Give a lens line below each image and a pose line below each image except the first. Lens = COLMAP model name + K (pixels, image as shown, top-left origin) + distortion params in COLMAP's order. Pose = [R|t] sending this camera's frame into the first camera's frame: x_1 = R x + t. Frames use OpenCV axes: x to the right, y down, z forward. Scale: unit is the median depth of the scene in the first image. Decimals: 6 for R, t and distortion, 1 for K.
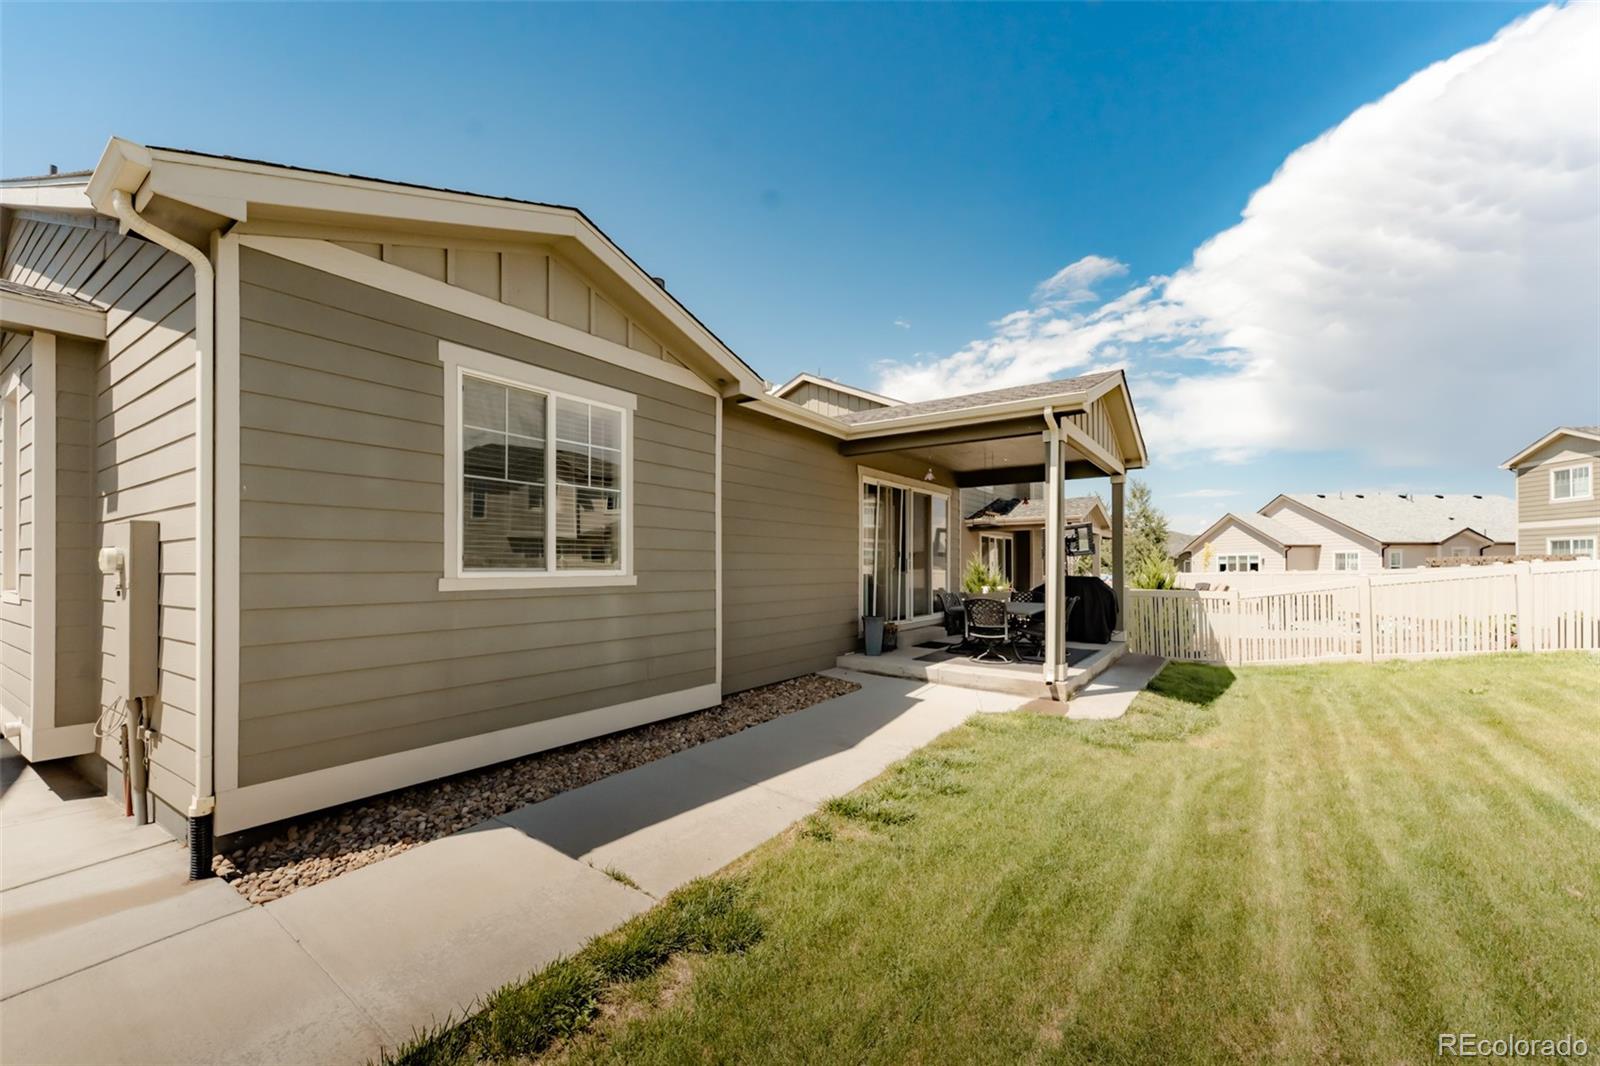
lens RADIAL K [[652.4, 0, 807.1], [0, 652.4, 543.9], [0, 0, 1]] dist [0.015208, -0.001804]
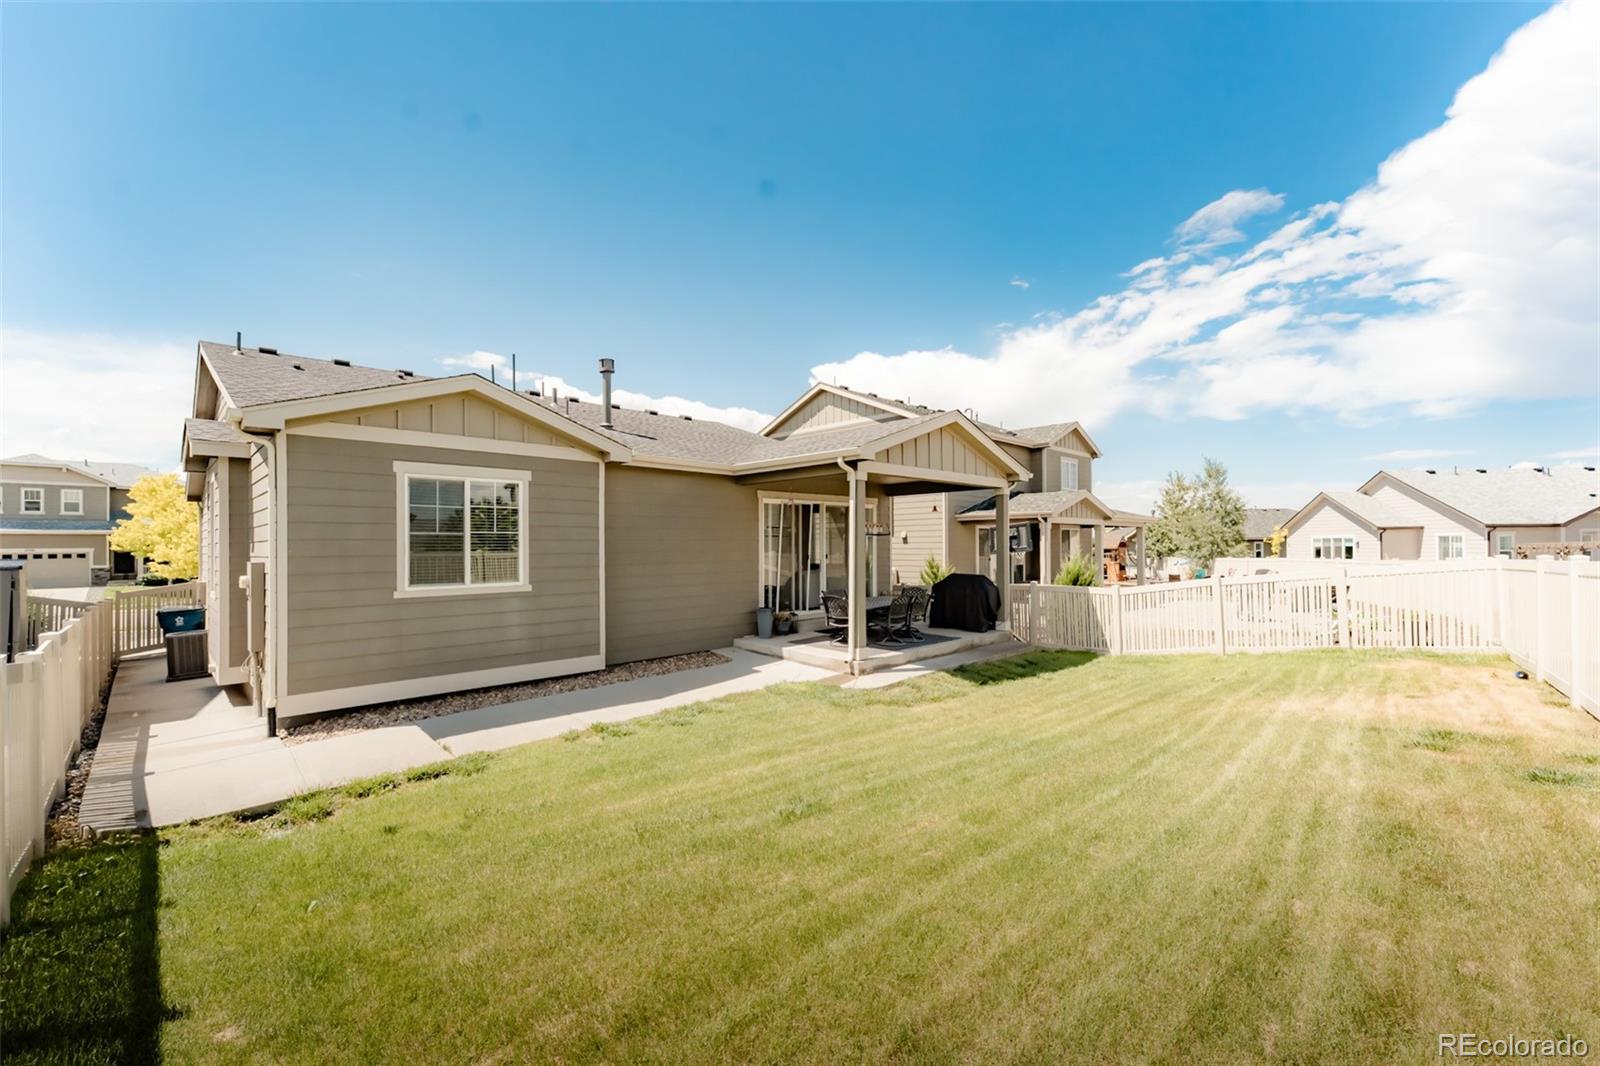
lens RADIAL K [[652.4, 0, 772.3], [0, 652.4, 547.6], [0, 0, 1]] dist [0.015208, -0.001804]
pose [[0.976383, -0.006673, -0.215942, 0.234116], [0.014687, 0.999261, 0.035527, -0.032330], [0.215545, -0.037859, 0.975760, -0.148631]]
